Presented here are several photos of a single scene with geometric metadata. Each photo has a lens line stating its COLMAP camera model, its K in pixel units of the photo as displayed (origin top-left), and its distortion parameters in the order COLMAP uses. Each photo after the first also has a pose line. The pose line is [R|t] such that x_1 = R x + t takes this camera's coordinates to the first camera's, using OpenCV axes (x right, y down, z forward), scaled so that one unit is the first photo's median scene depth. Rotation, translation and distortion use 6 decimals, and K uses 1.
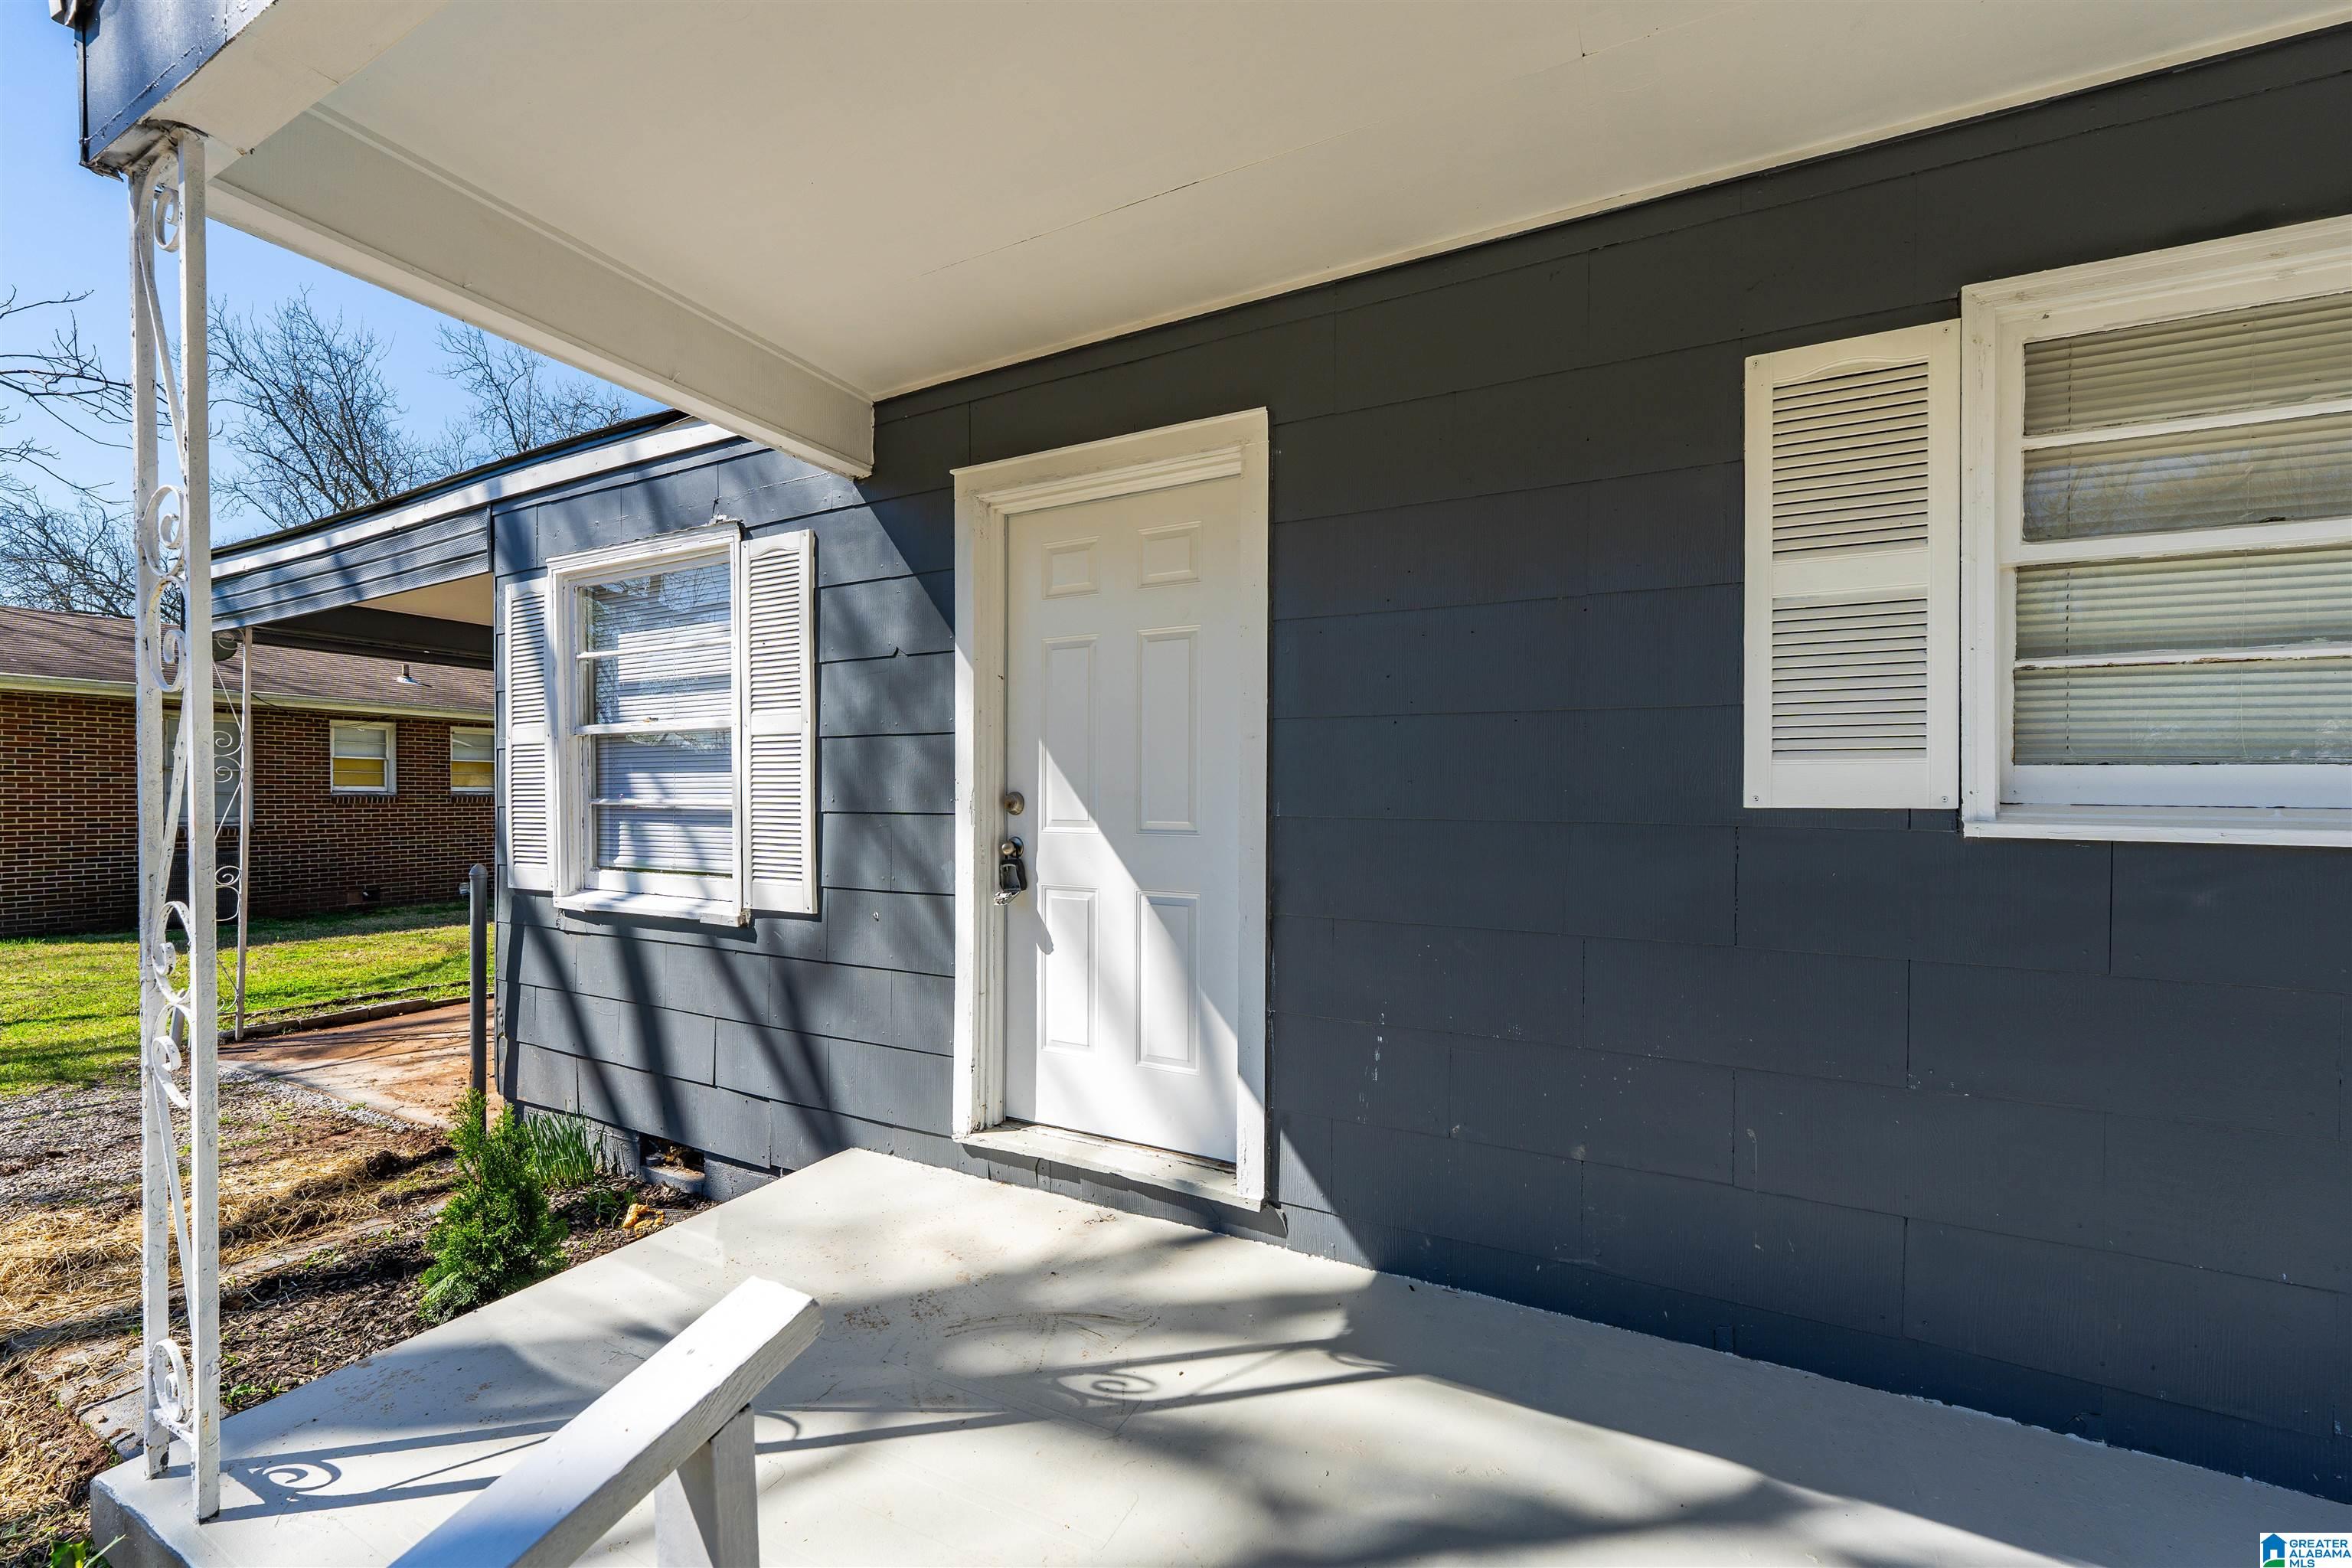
lens RADIAL K [[938.0, 0, 1176.3], [0, 938.0, 800.9], [0, 0, 1]] dist [0.001375, 0.000035]
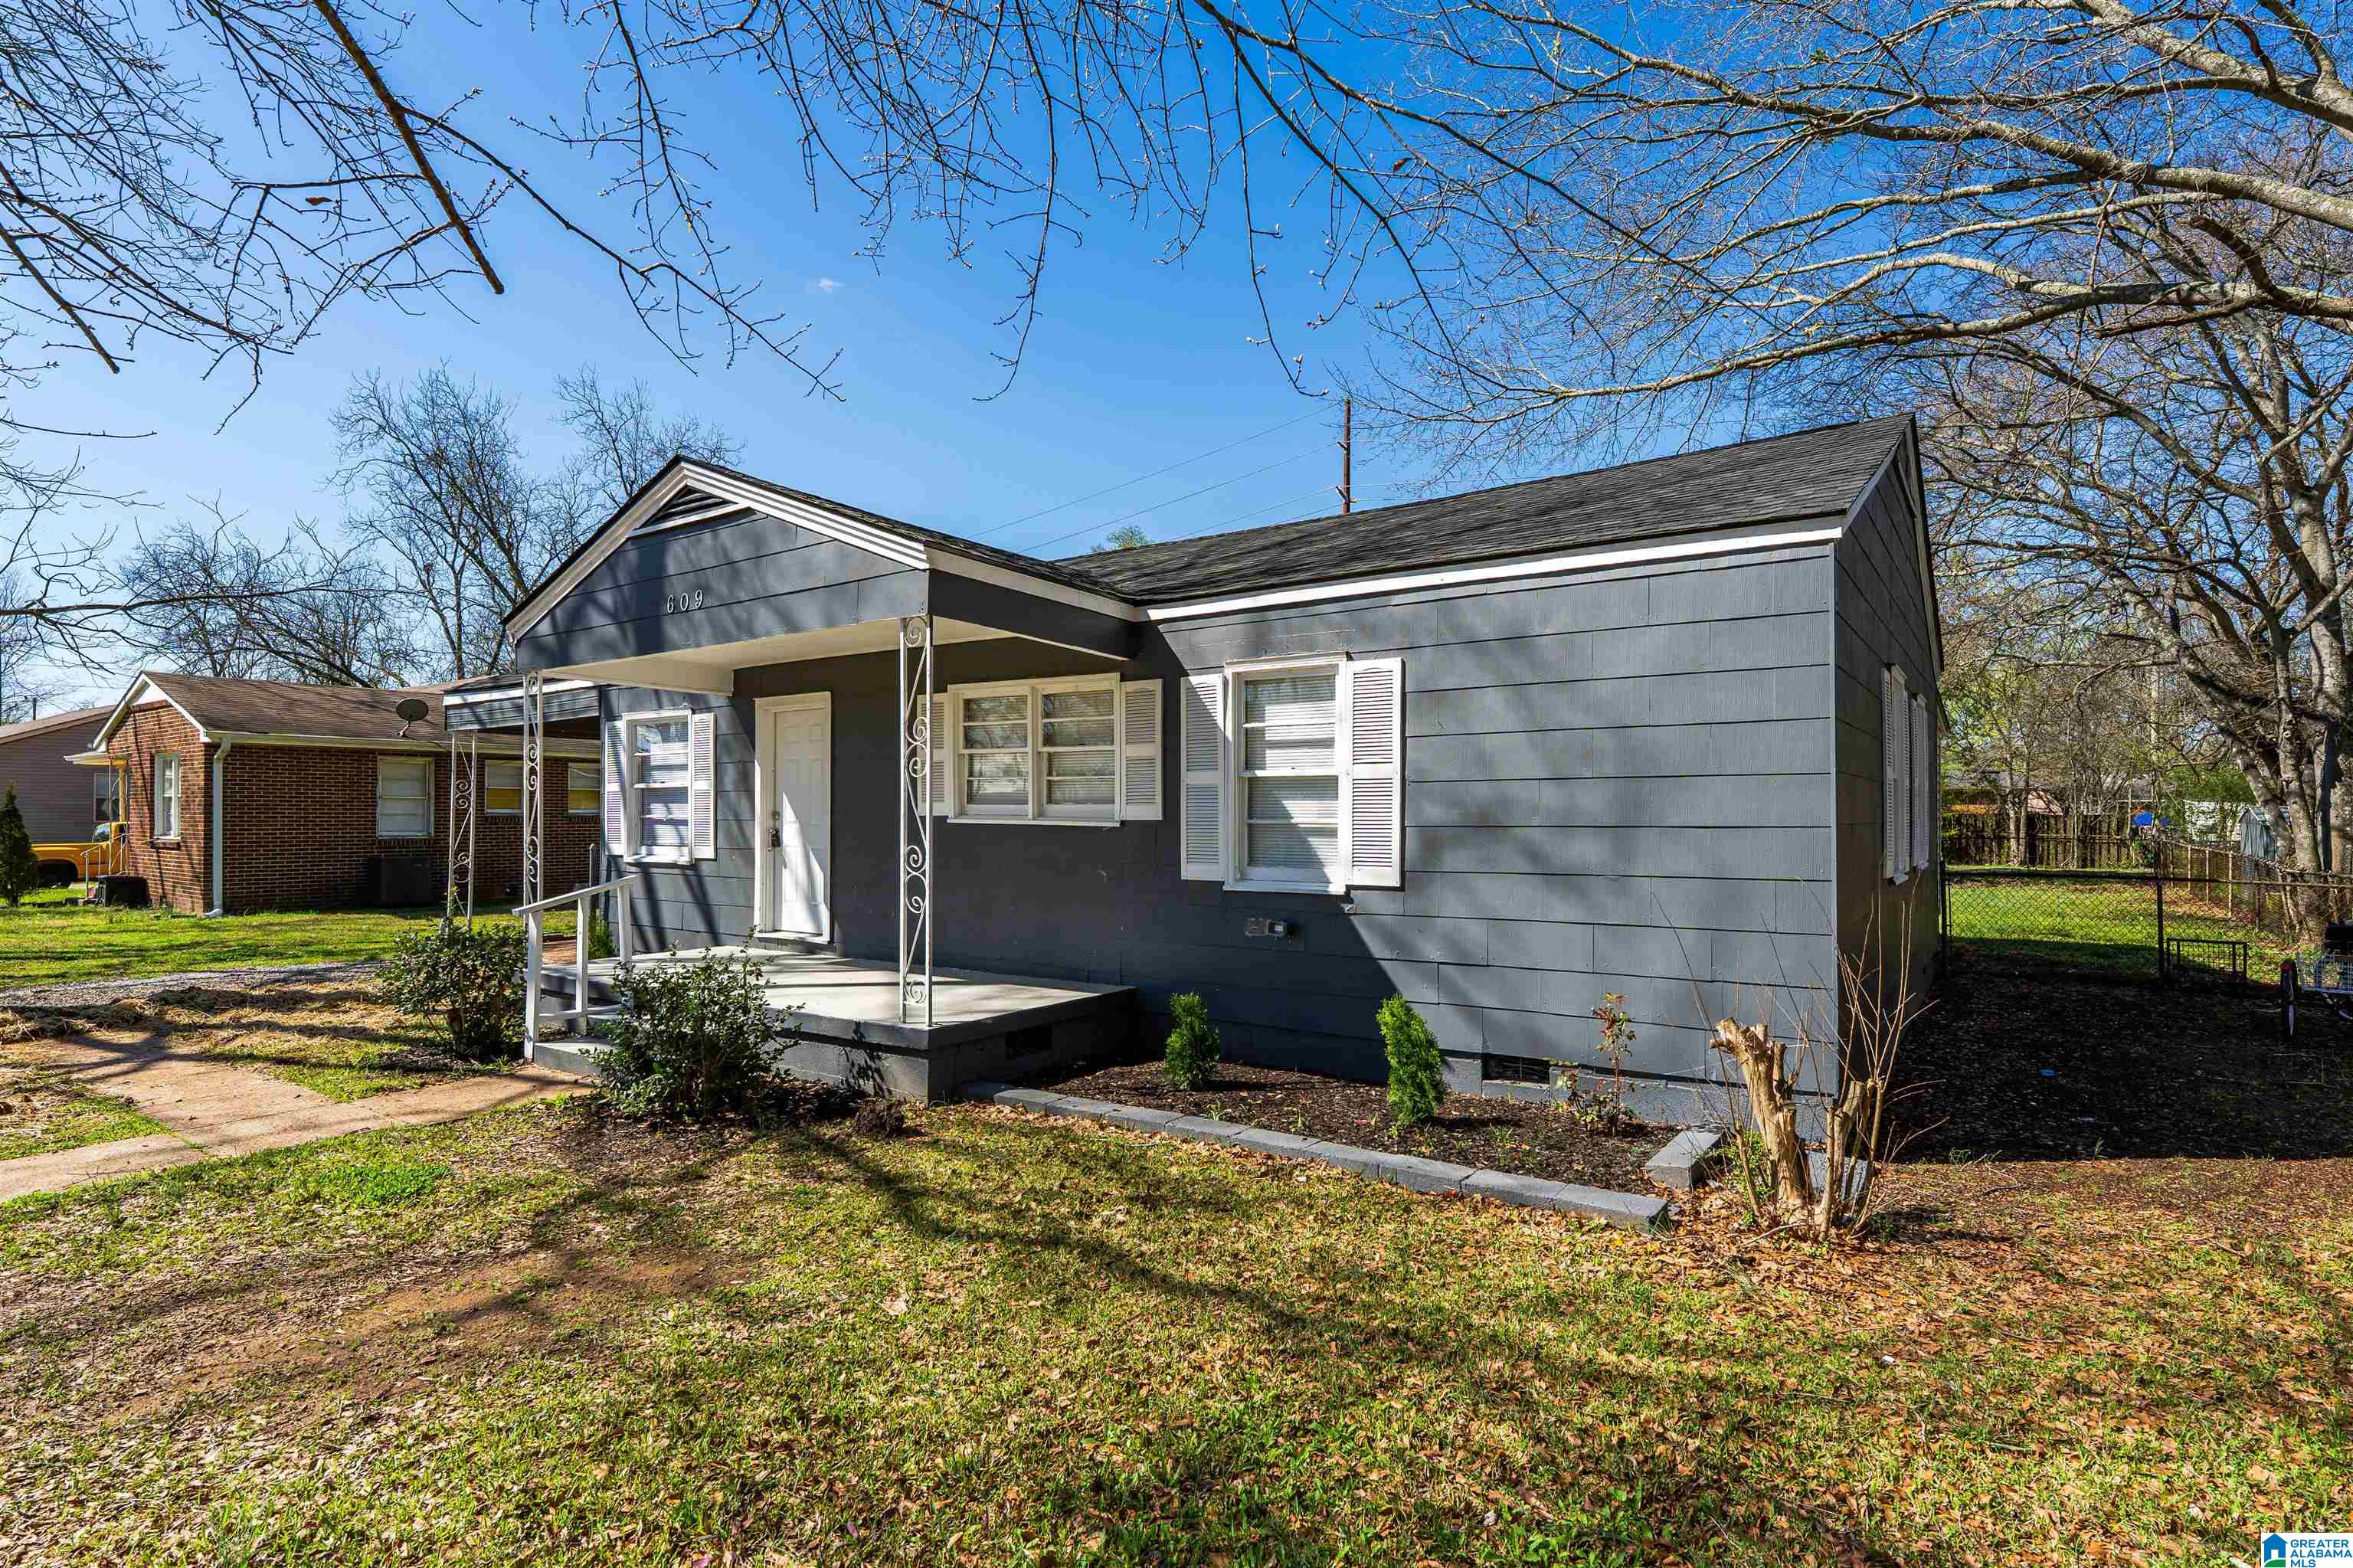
lens RADIAL K [[938.4, 0, 1176.8], [0, 938.4, 800.9], [0, 0, 1]] dist [0.001375, 0.000035]
pose [[0.996942, -0.002388, -0.078103, 0.968555], [0.000841, 0.999803, -0.019842, 0.011606], [0.078135, 0.019716, 0.996748, -1.323804]]
